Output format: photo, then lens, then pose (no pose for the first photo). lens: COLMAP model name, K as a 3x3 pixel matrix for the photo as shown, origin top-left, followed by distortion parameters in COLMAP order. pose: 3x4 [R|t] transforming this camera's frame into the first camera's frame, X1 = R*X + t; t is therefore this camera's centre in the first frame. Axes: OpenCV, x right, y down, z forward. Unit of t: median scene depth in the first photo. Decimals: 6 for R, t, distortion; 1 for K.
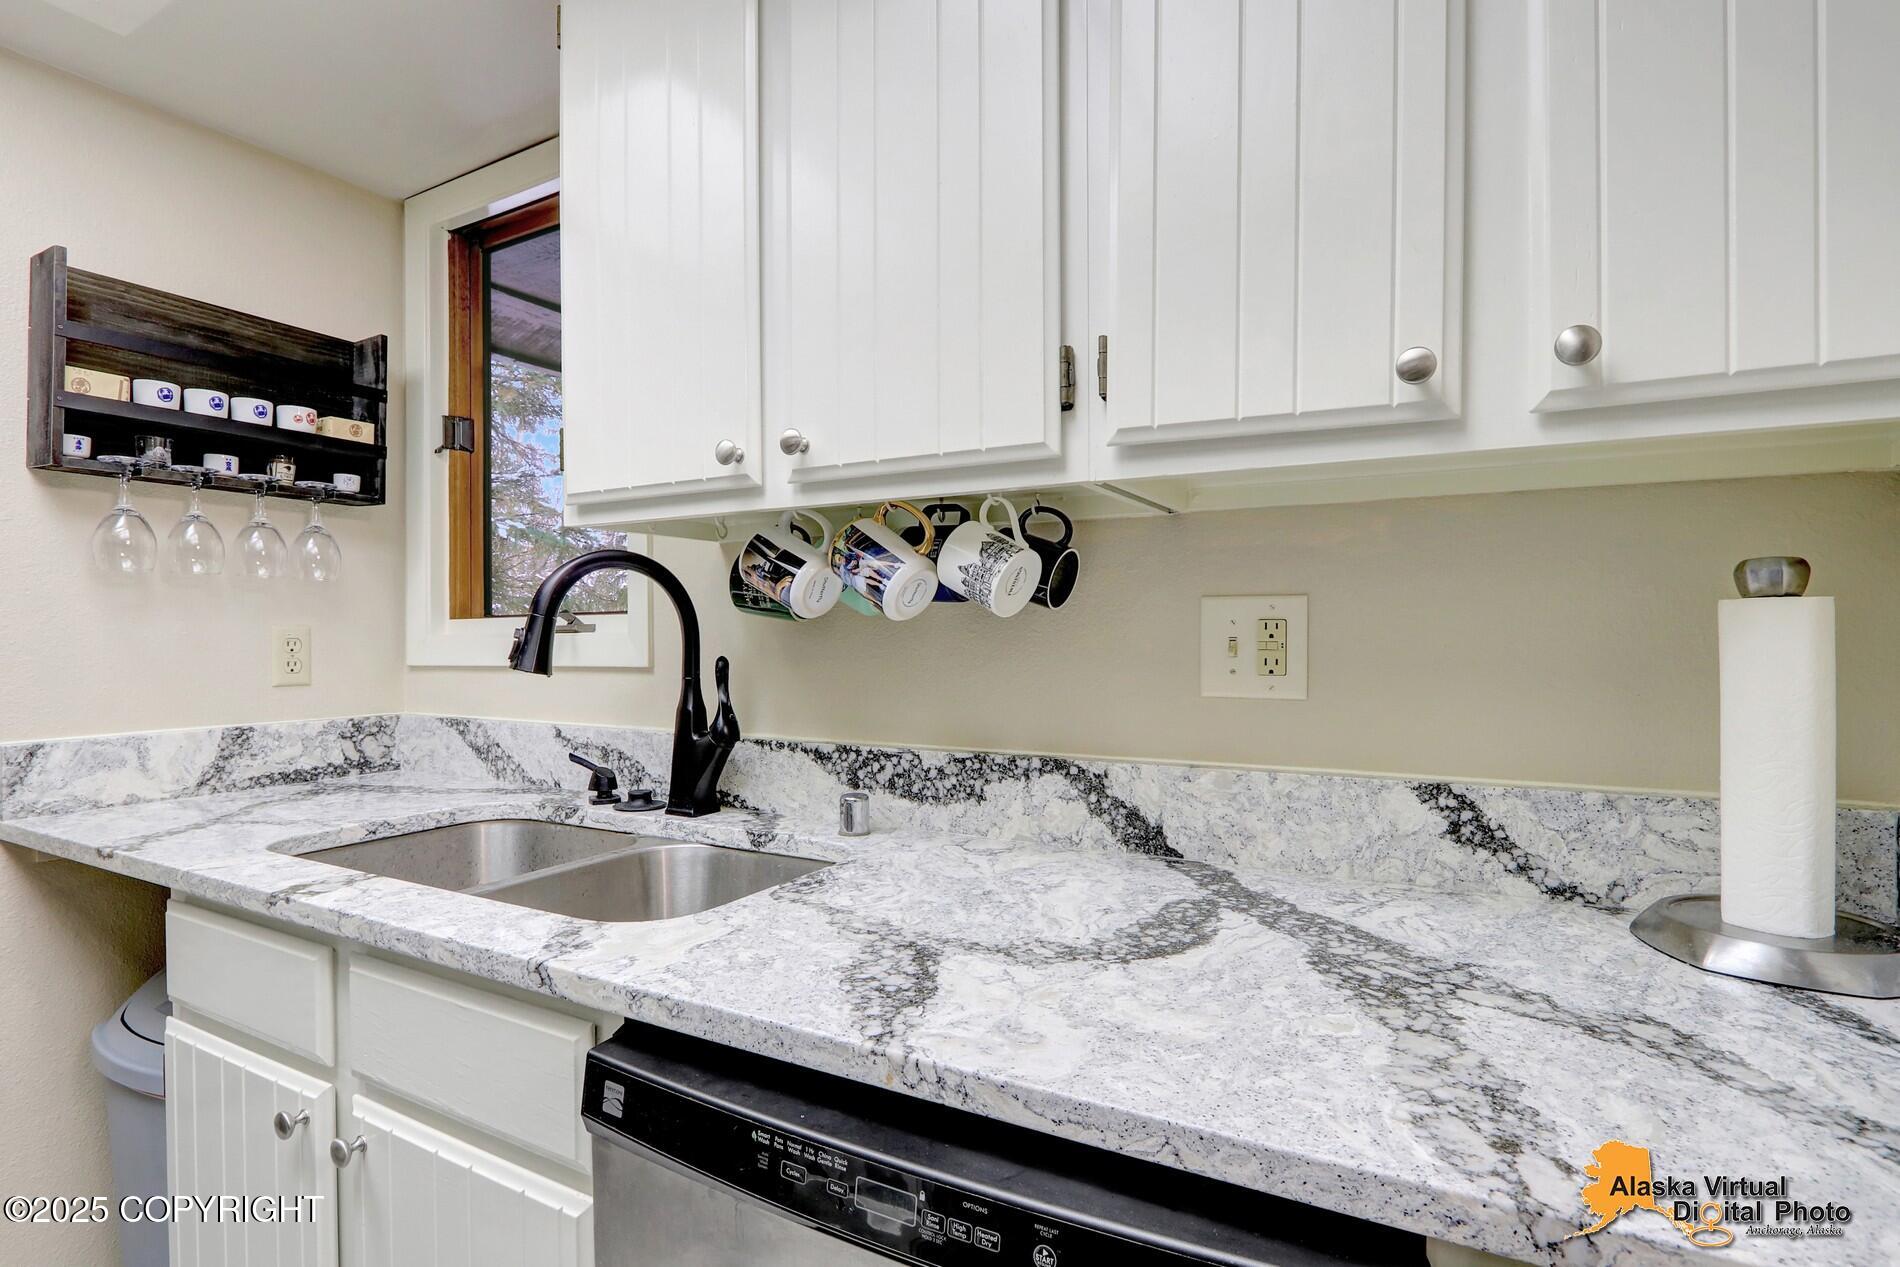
lens RADIAL K [[951.4, 0, 948.9], [0, 951.4, 642.9], [0, 0, 1]] dist [-0.014250, 0.000476]
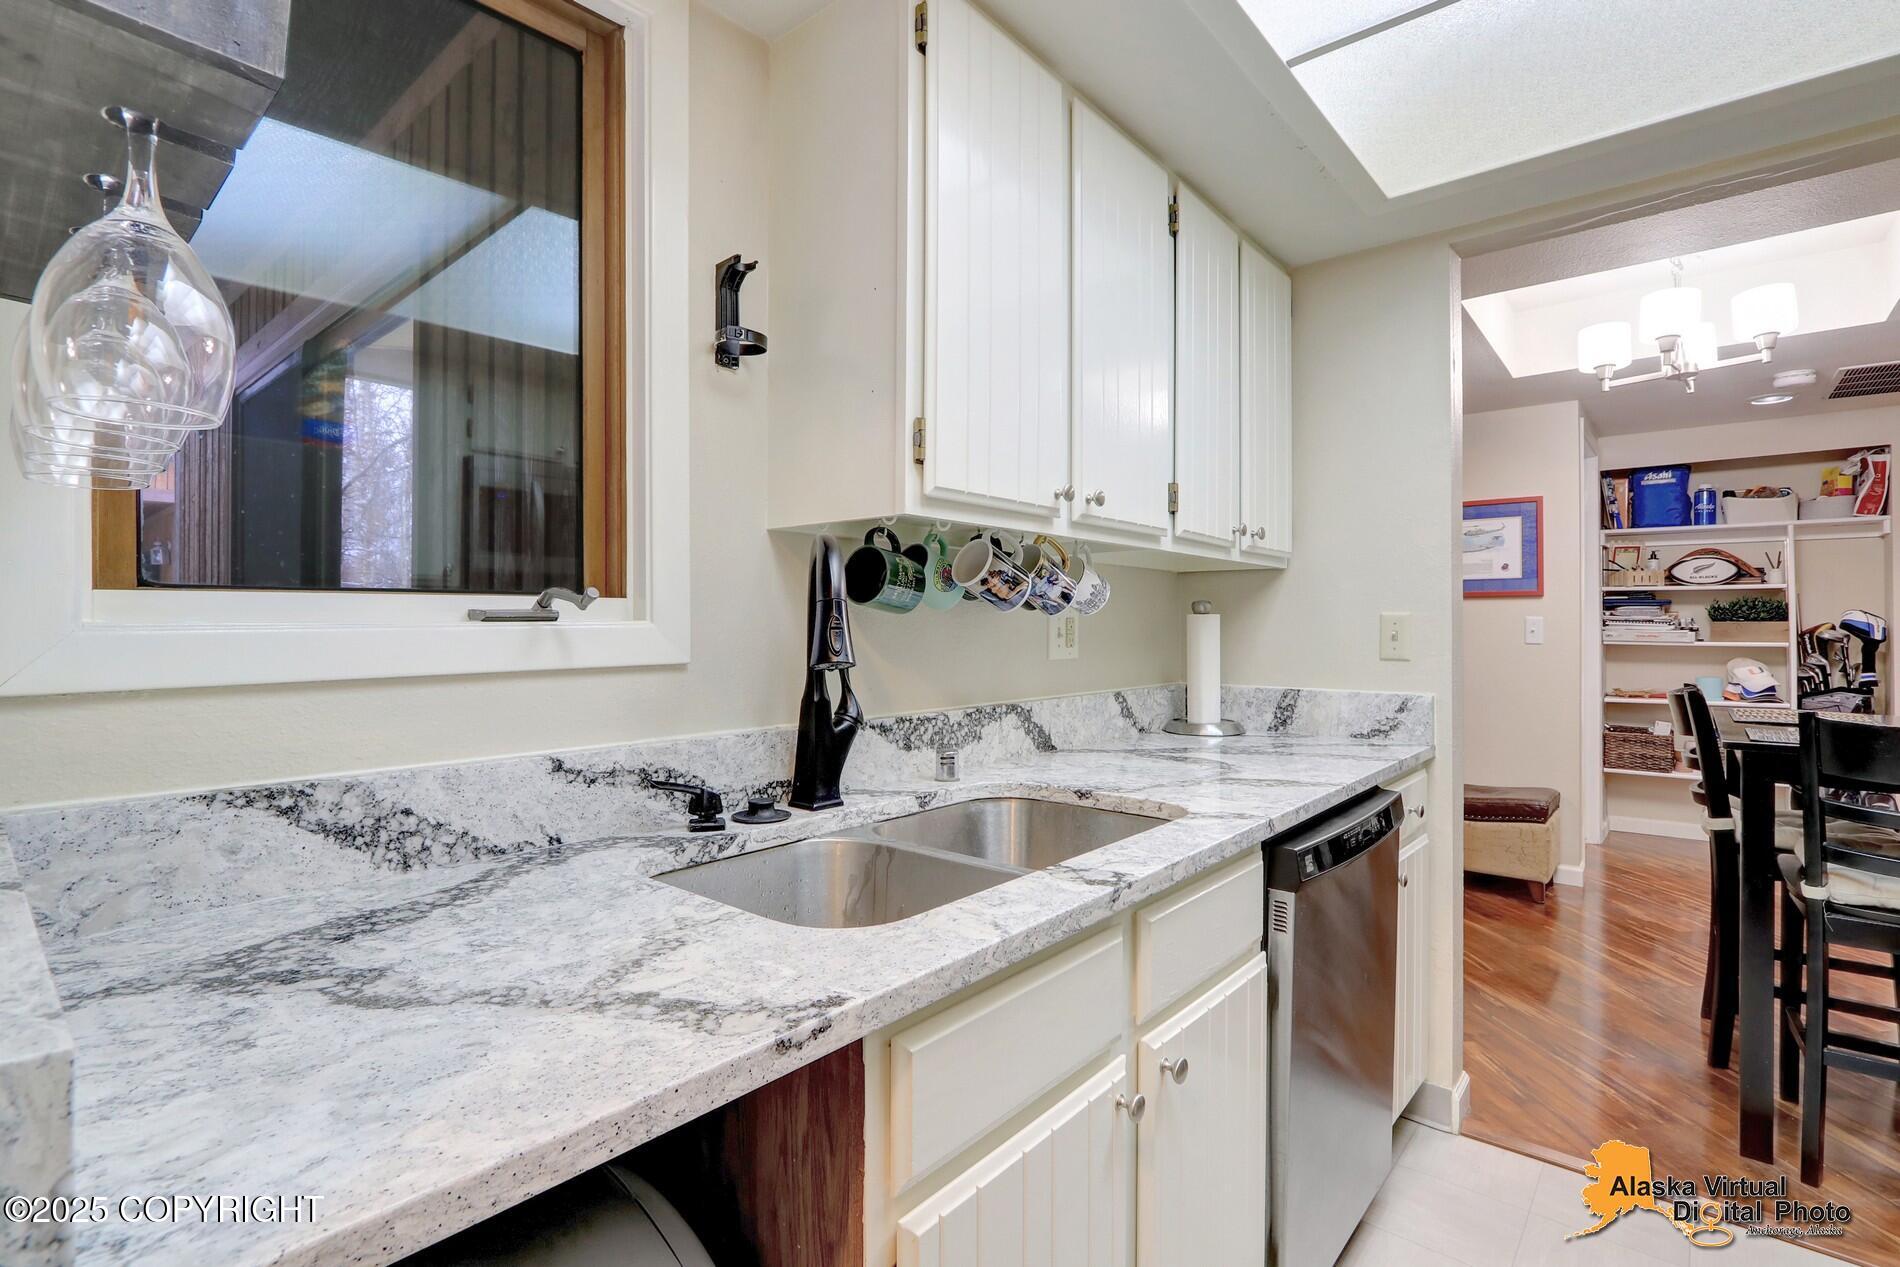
lens RADIAL K [[908.1, 0, 933.7], [0, 908.1, 621.5], [0, 0, 1]] dist [-0.006075, -0.001112]
pose [[0.197481, 0.006332, 0.980286, -1.319172], [0.007151, 0.999943, -0.007899, -0.004216], [-0.980281, 0.008570, 0.197424, 0.784185]]
